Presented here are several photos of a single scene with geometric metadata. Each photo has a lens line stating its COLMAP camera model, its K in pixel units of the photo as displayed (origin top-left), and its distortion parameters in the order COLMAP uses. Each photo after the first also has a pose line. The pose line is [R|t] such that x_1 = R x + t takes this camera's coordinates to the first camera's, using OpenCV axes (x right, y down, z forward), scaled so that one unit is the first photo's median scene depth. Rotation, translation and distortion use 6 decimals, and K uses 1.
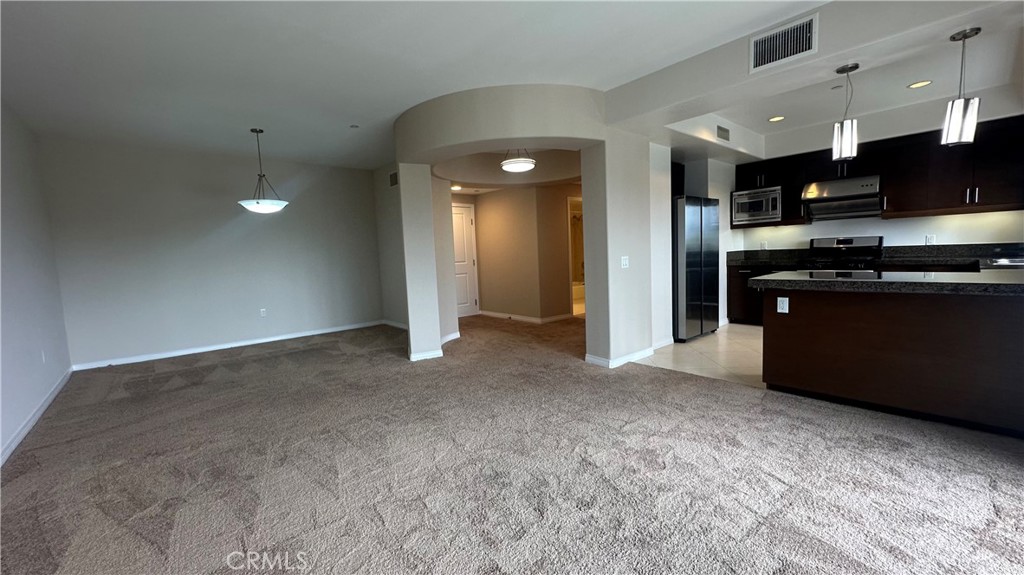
lens RADIAL K [[409.7, 0, 512.4], [0, 409.7, 289.1], [0, 0, 1]] dist [-0.001713, 0.000664]
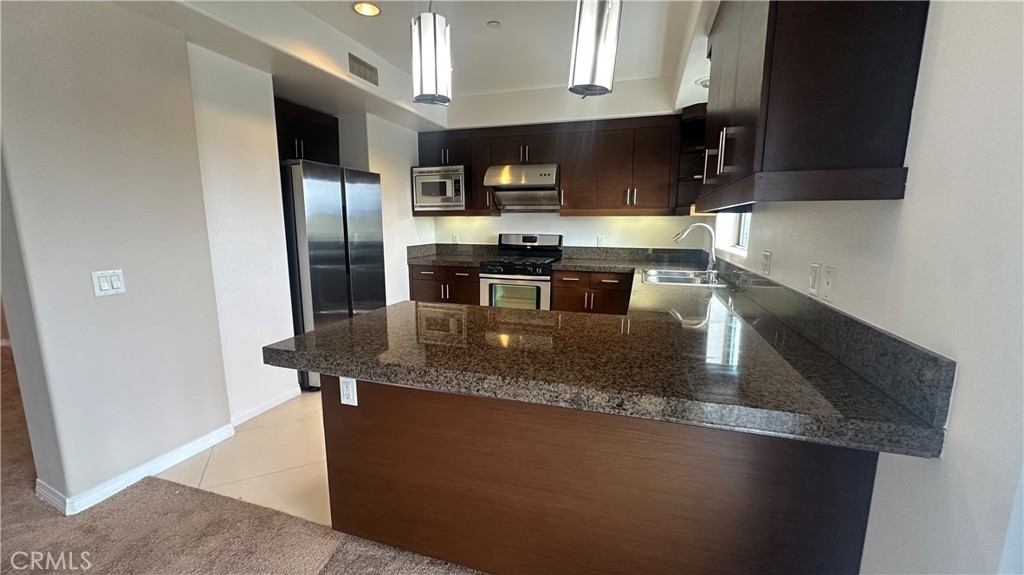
lens RADIAL K [[407.0, 0, 512.0], [0, 407.0, 287.5], [0, 0, 1]] dist [-0.002093, -0.000258]
pose [[0.858688, -0.036972, 0.511163, 0.371881], [0.006770, 0.998126, 0.060819, -0.073121], [-0.512454, -0.048764, 0.857329, 0.305574]]
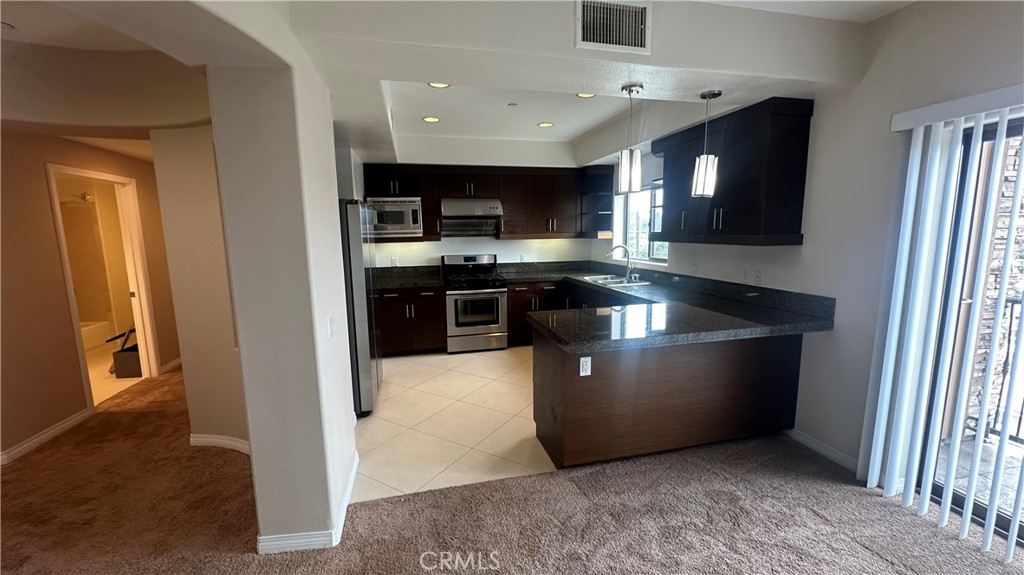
lens RADIAL K [[407.0, 0, 512.0], [0, 407.0, 287.5], [0, 0, 1]] dist [-0.002093, -0.000258]
pose [[0.458579, -0.088544, 0.884232, -0.056632], [0.074248, 0.995362, 0.061166, -0.109776], [-0.885547, 0.037603, 0.463026, 0.481658]]
